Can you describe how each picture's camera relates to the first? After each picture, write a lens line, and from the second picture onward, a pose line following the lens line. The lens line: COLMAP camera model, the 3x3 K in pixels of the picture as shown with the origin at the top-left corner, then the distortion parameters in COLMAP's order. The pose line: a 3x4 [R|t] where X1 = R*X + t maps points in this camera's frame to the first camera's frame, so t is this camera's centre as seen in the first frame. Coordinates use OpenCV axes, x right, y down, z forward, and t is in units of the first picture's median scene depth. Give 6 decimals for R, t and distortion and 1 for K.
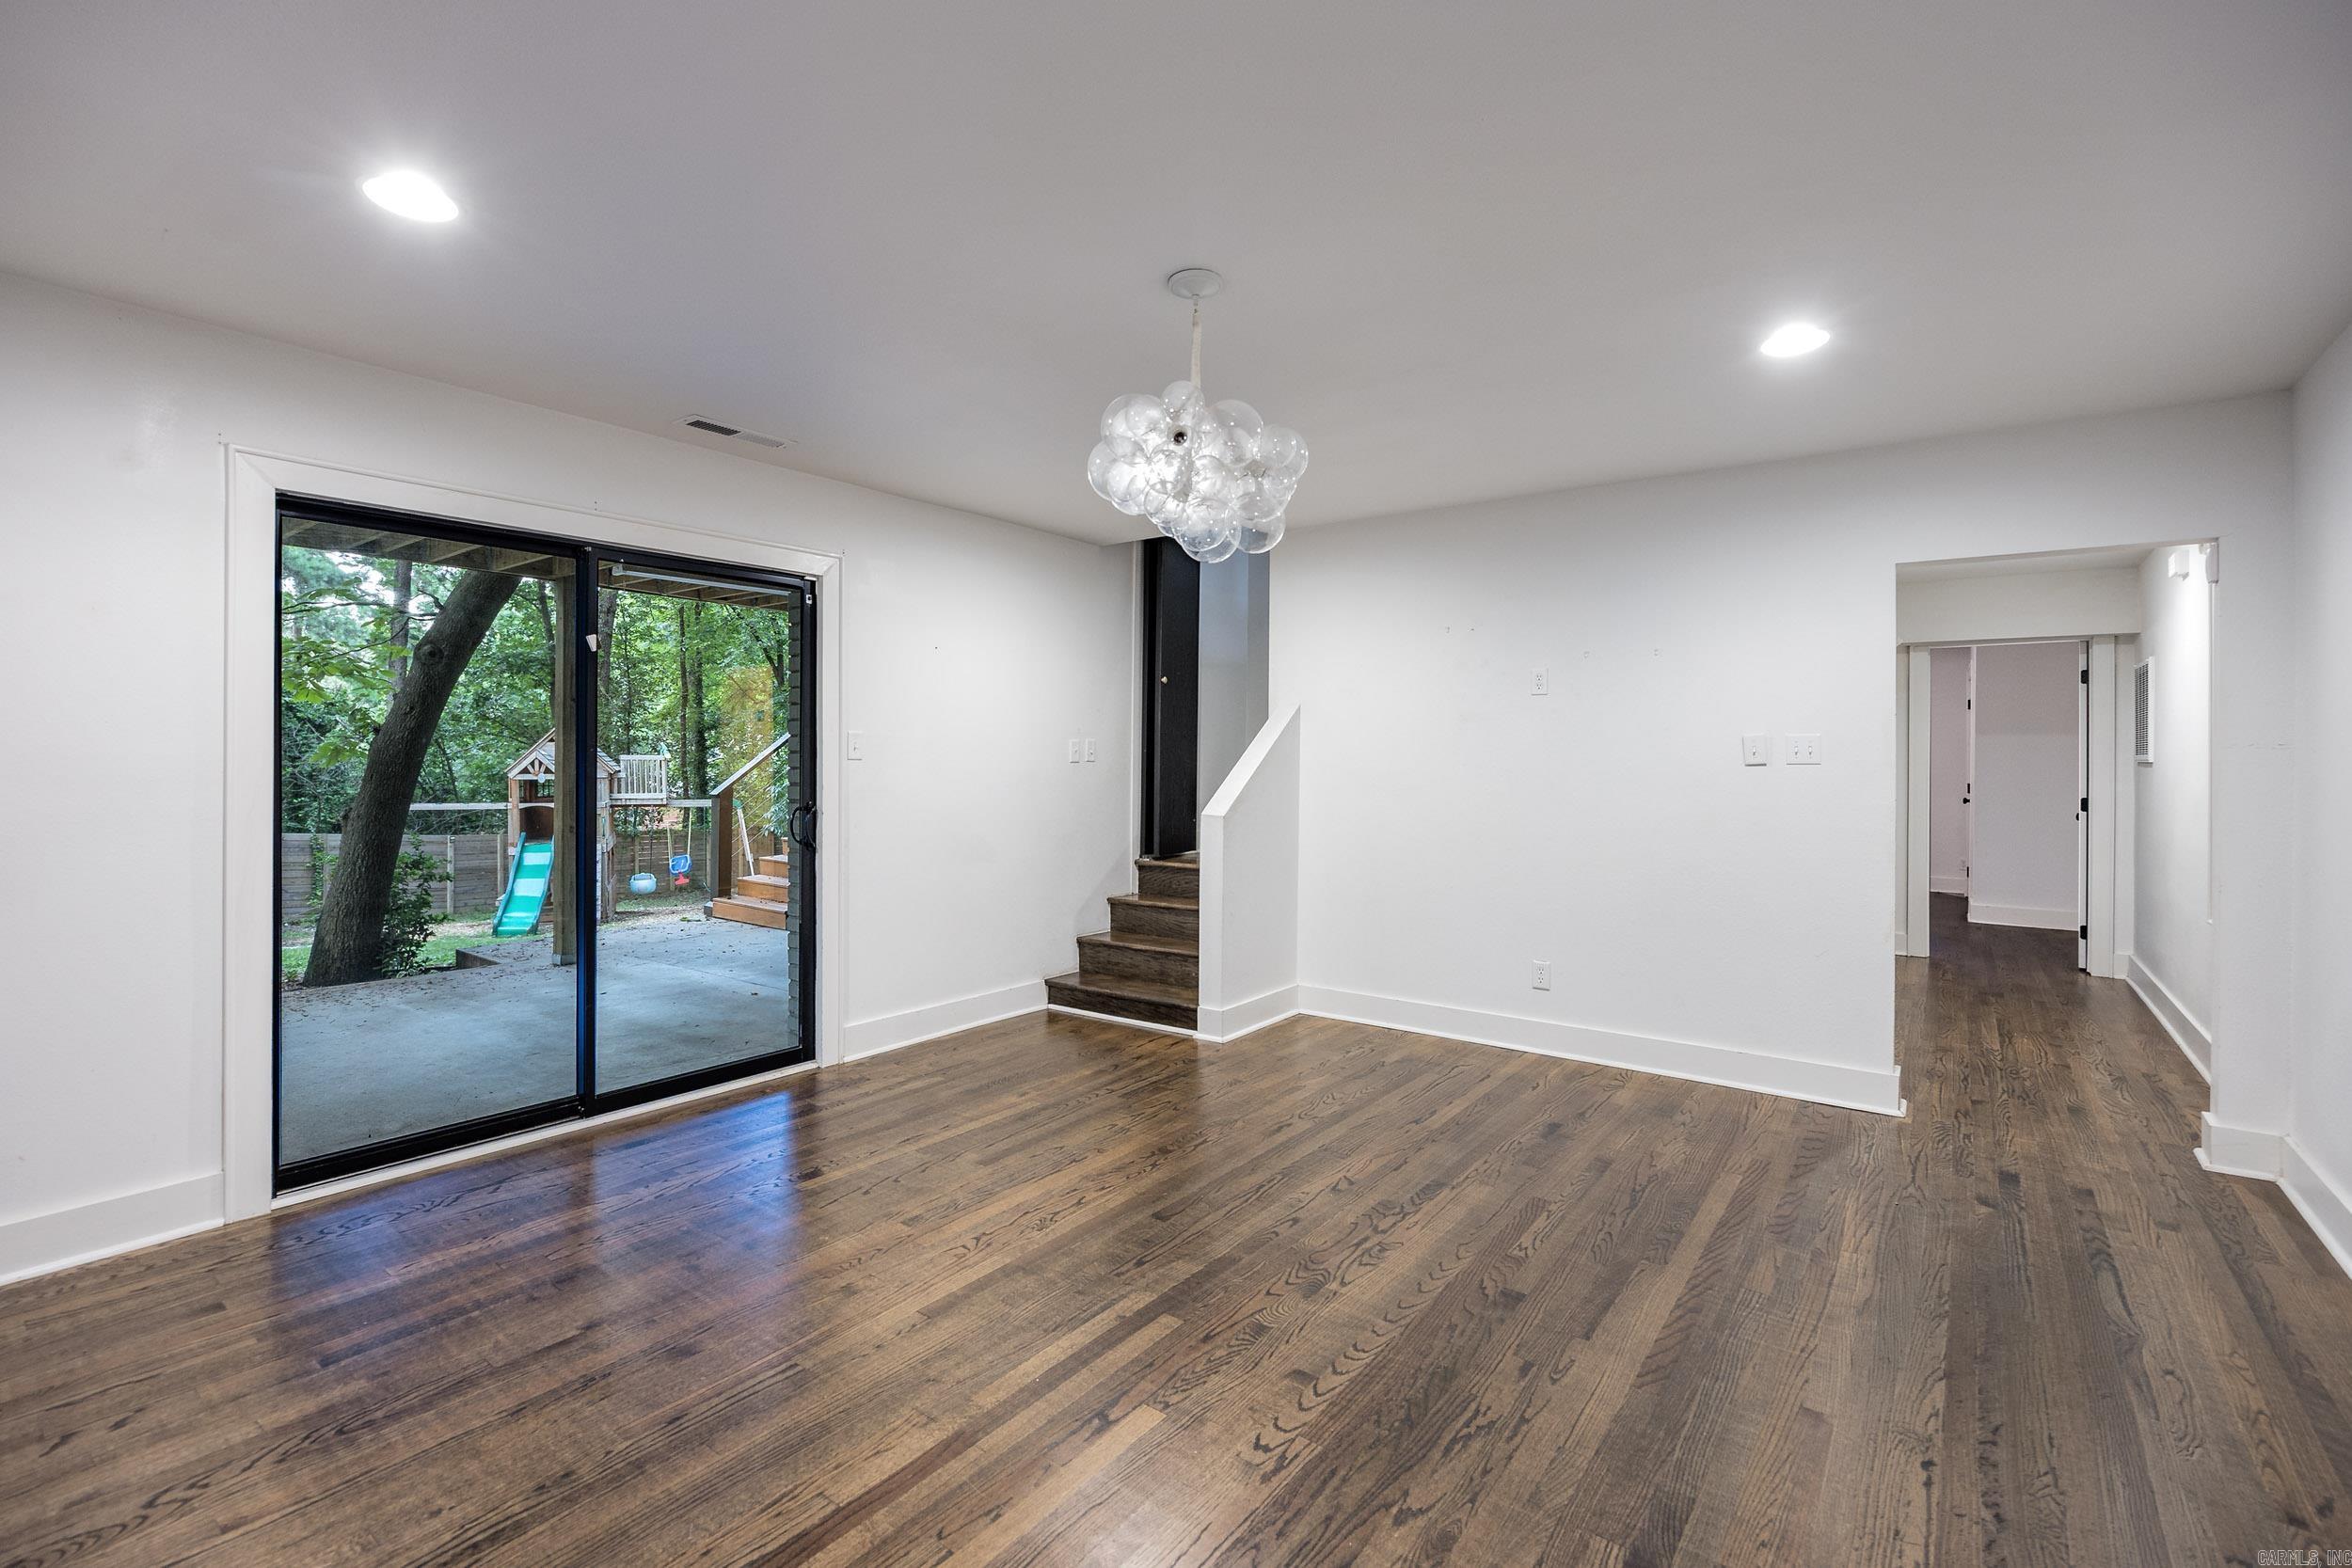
lens RADIAL K [[1029.5, 0, 1176.0], [0, 1029.5, 784.0], [0, 0, 1]] dist [-0.016078, 0.000065]
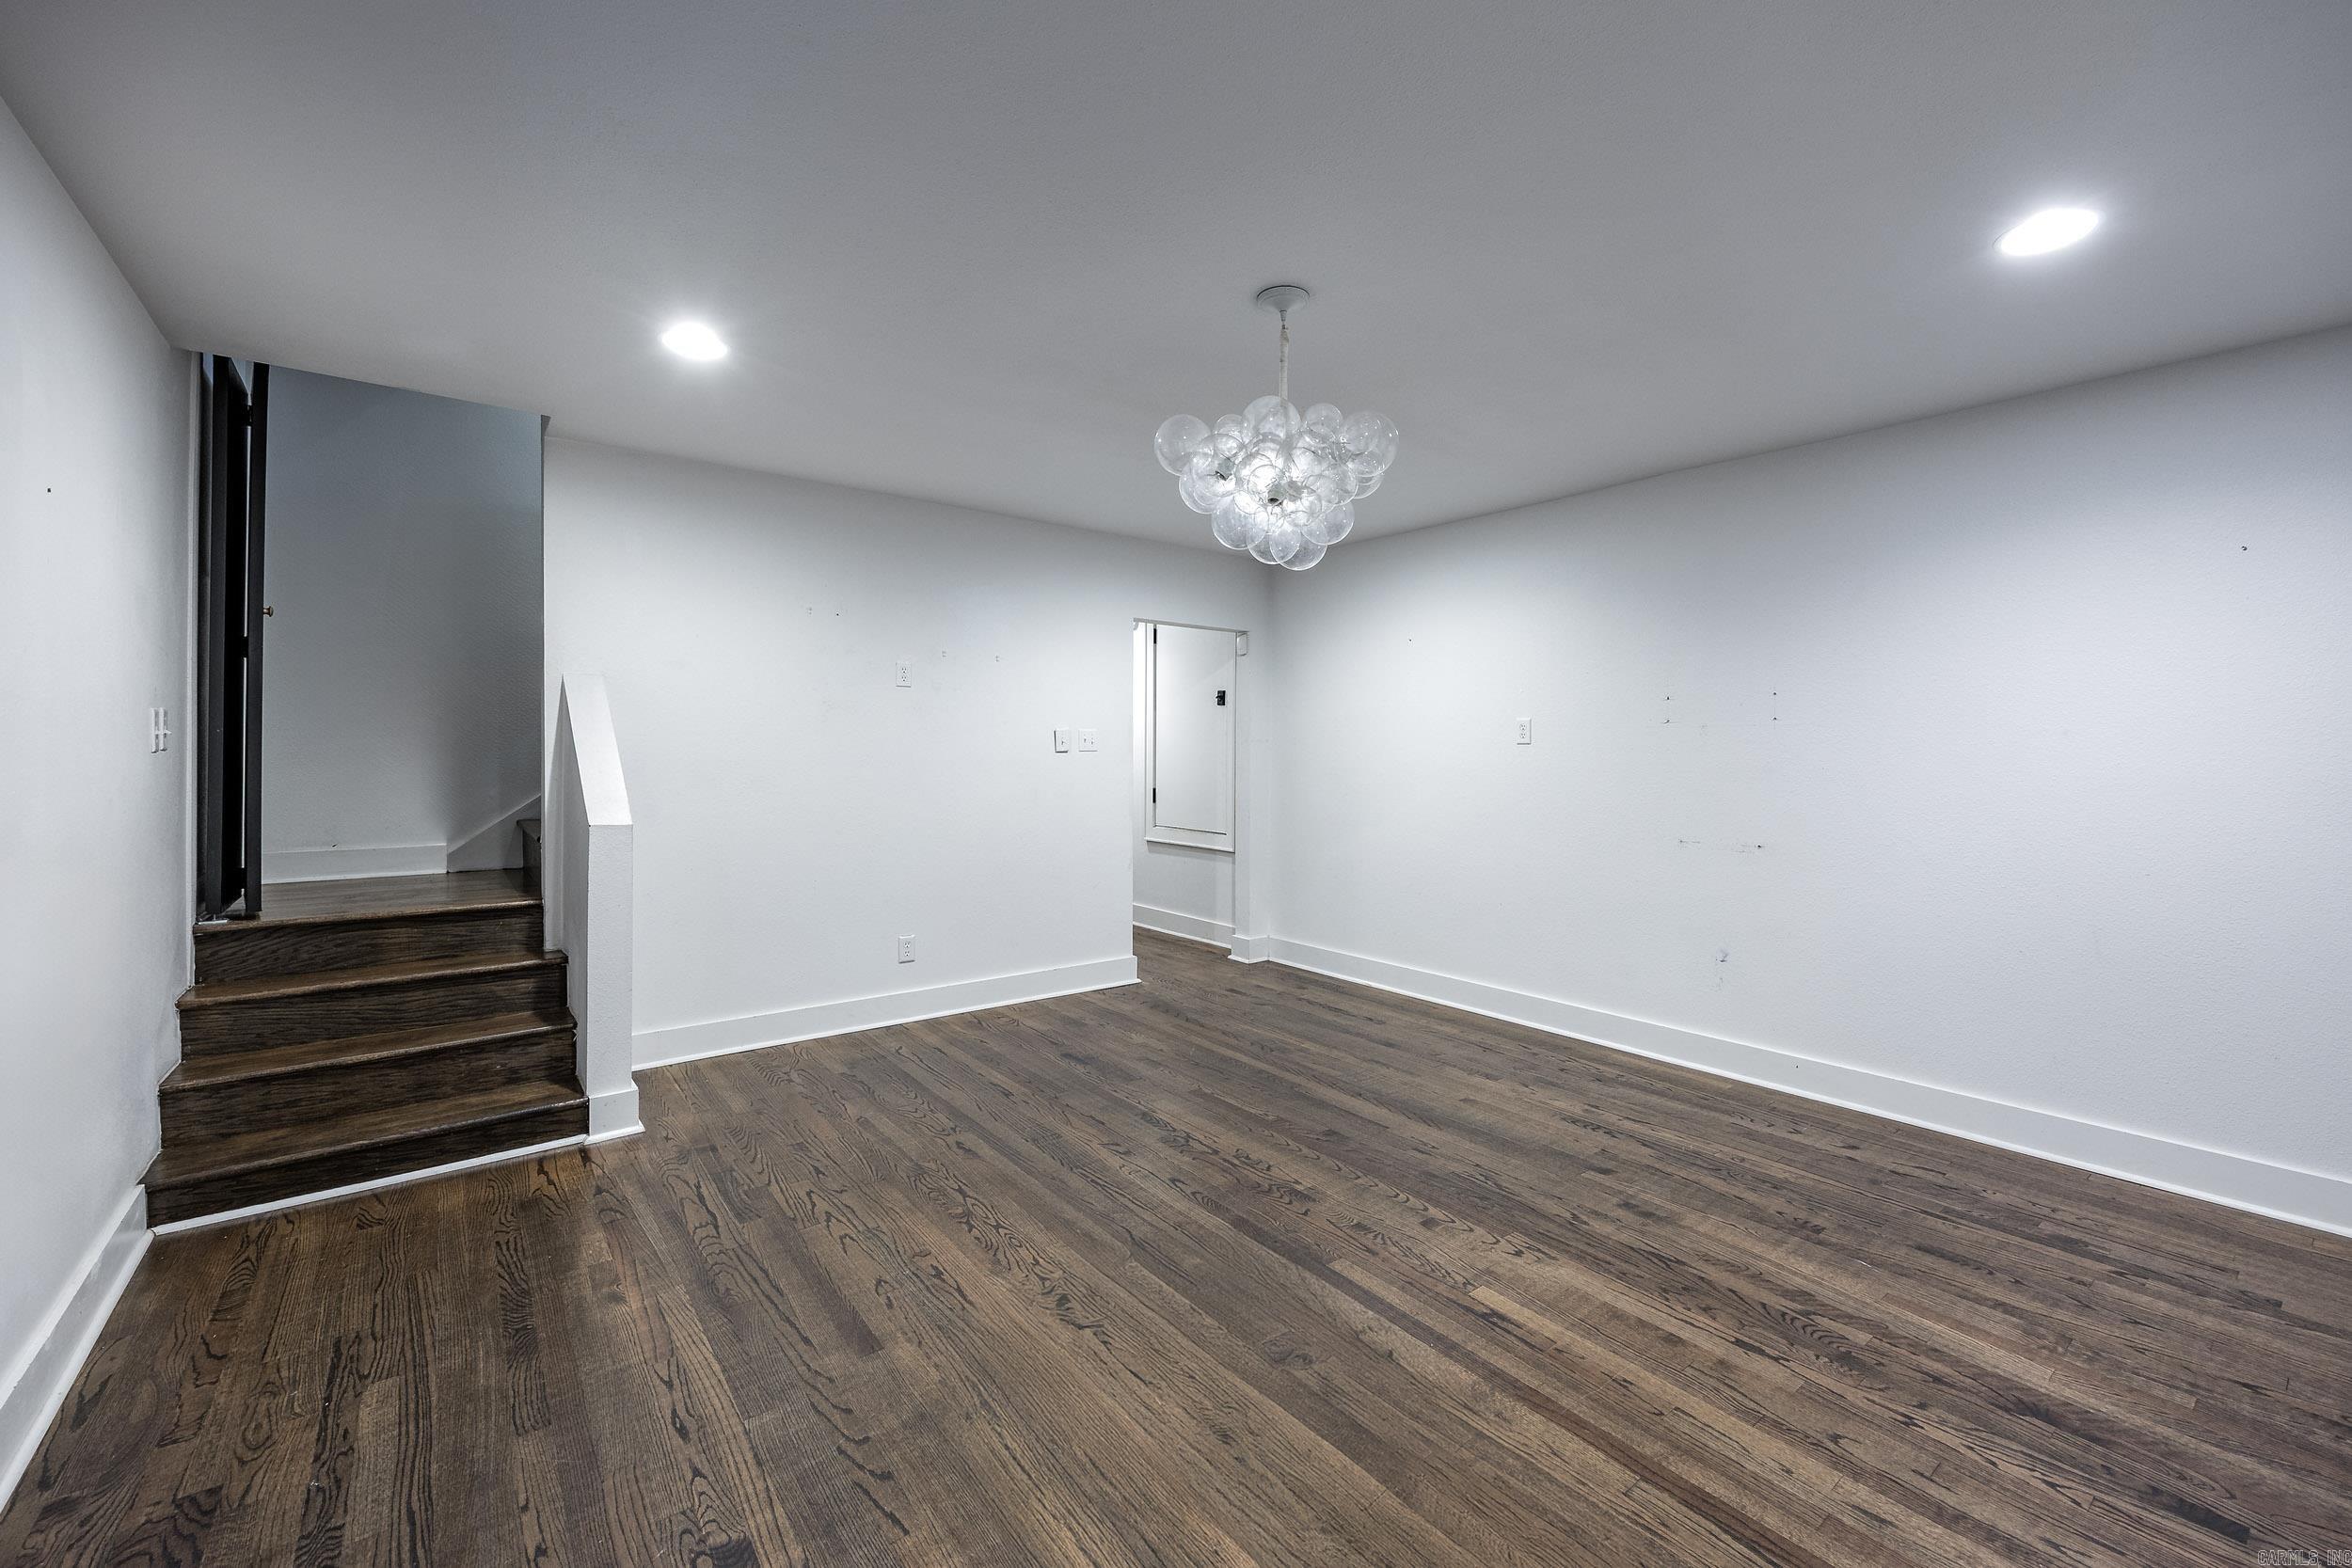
lens RADIAL K [[963.4, 0, 1176.0], [0, 963.4, 784.0], [0, 0, 1]] dist [-0.001937, 0.000250]
pose [[0.259211, -0.038066, 0.965070, -0.715428], [0.018428, 0.999236, 0.034464, -0.020142], [-0.965645, 0.008851, 0.259715, 0.624882]]
